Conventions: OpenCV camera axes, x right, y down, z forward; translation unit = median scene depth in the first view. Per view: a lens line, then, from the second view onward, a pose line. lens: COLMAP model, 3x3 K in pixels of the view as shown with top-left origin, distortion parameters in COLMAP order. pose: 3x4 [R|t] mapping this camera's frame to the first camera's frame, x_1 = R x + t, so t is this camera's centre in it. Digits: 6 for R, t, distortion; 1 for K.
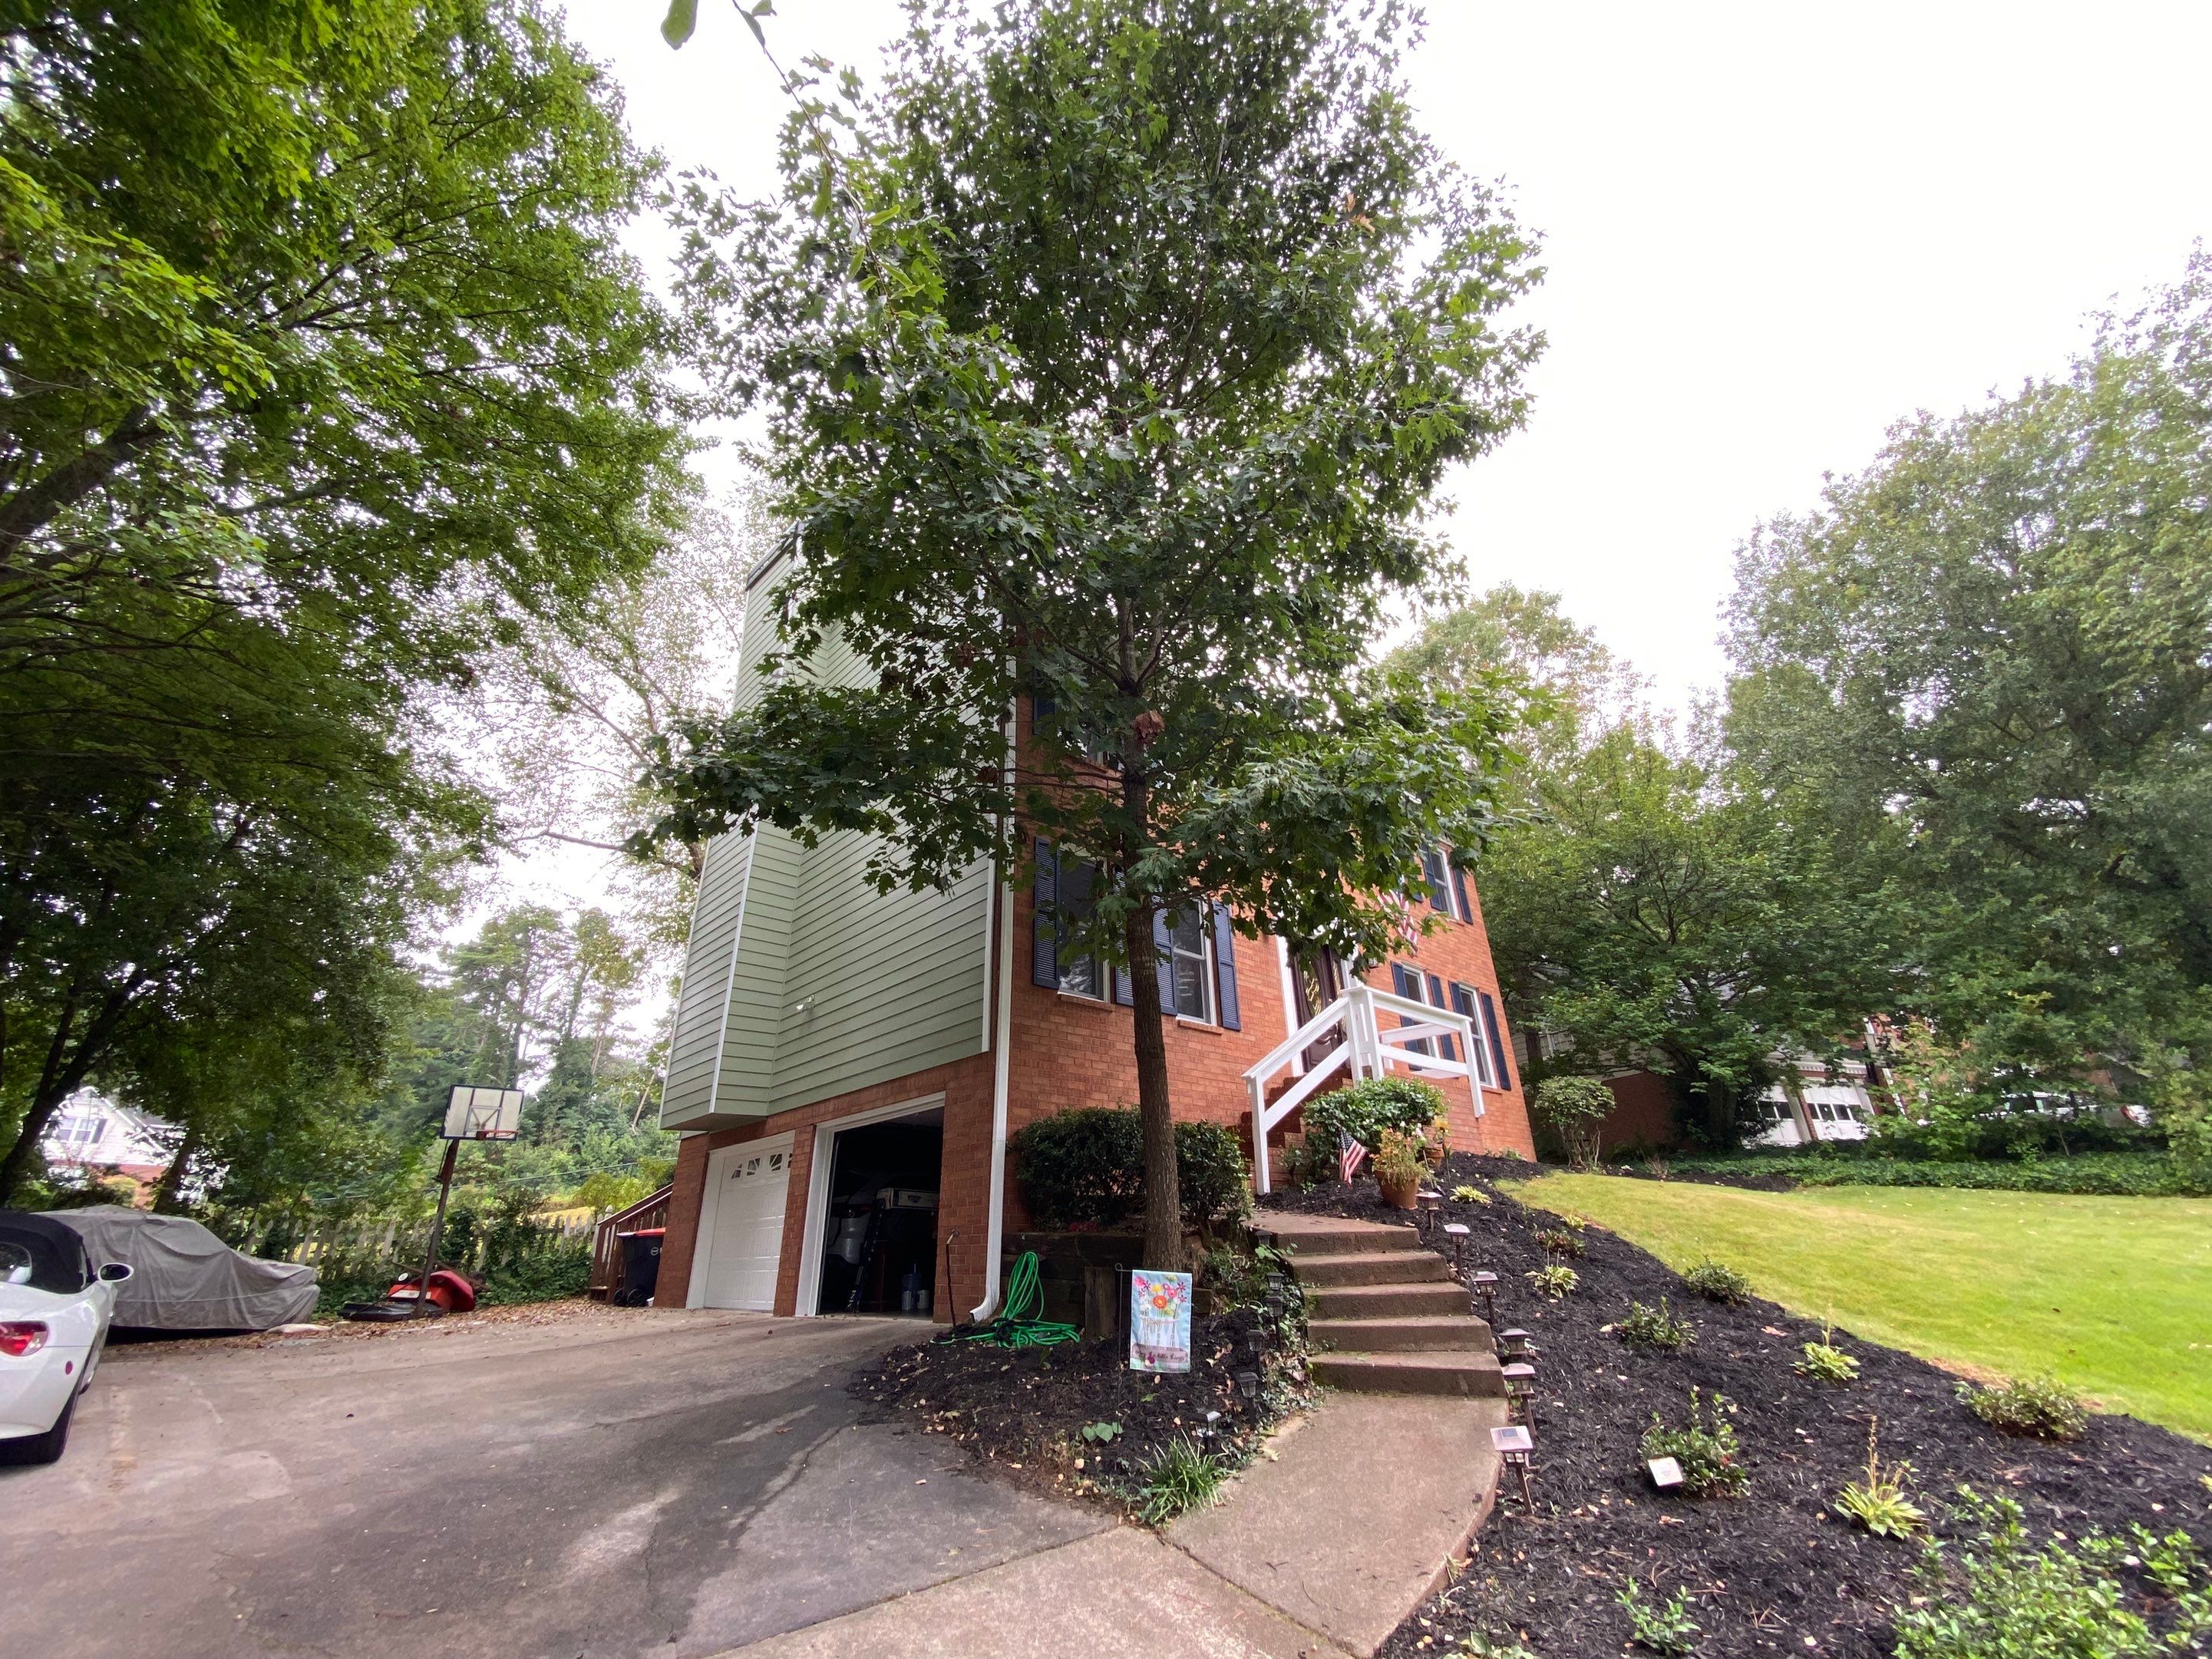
lens RADIAL K [[900.5, 0, 1100.4], [0, 900.5, 825.5], [0, 0, 1]] dist [0.015353, -0.018293]
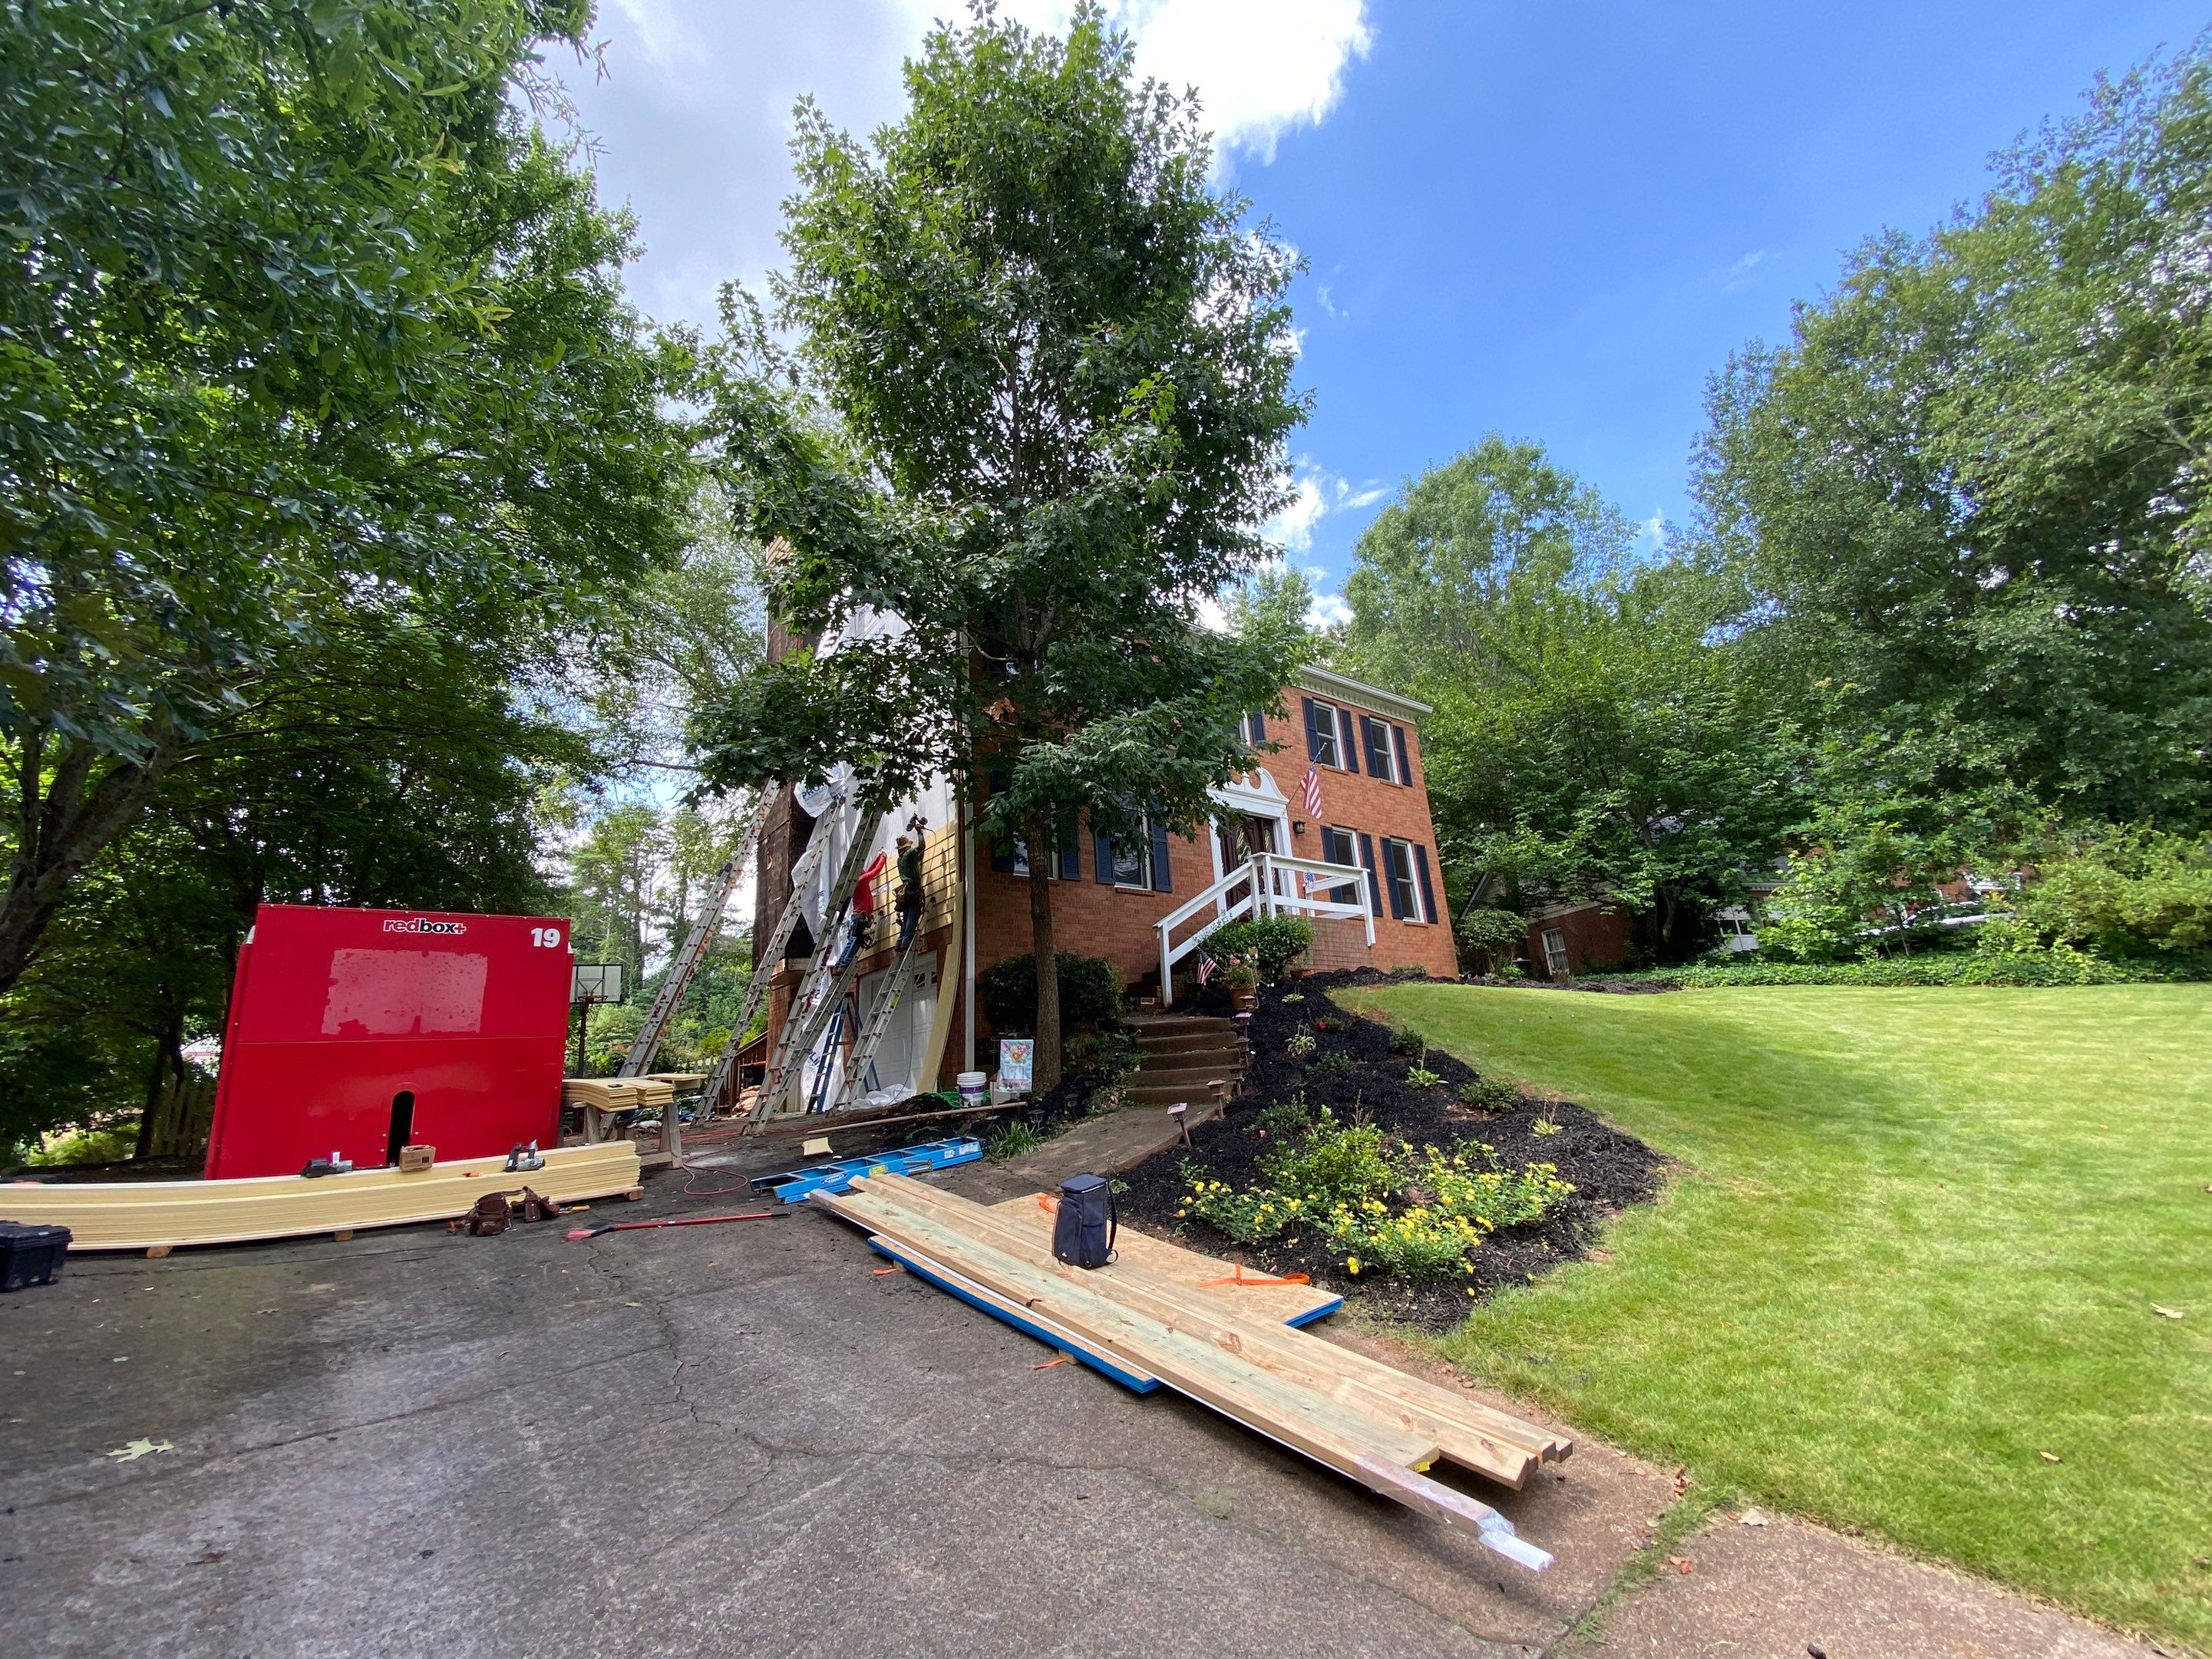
lens RADIAL K [[900.5, 0, 1100.4], [0, 900.5, 825.5], [0, 0, 1]] dist [0.015353, -0.018293]
pose [[0.994461, -0.062688, -0.084371, 0.099369], [0.074825, 0.985944, 0.149384, -0.036760], [0.073820, -0.154870, 0.985173, -0.151215]]
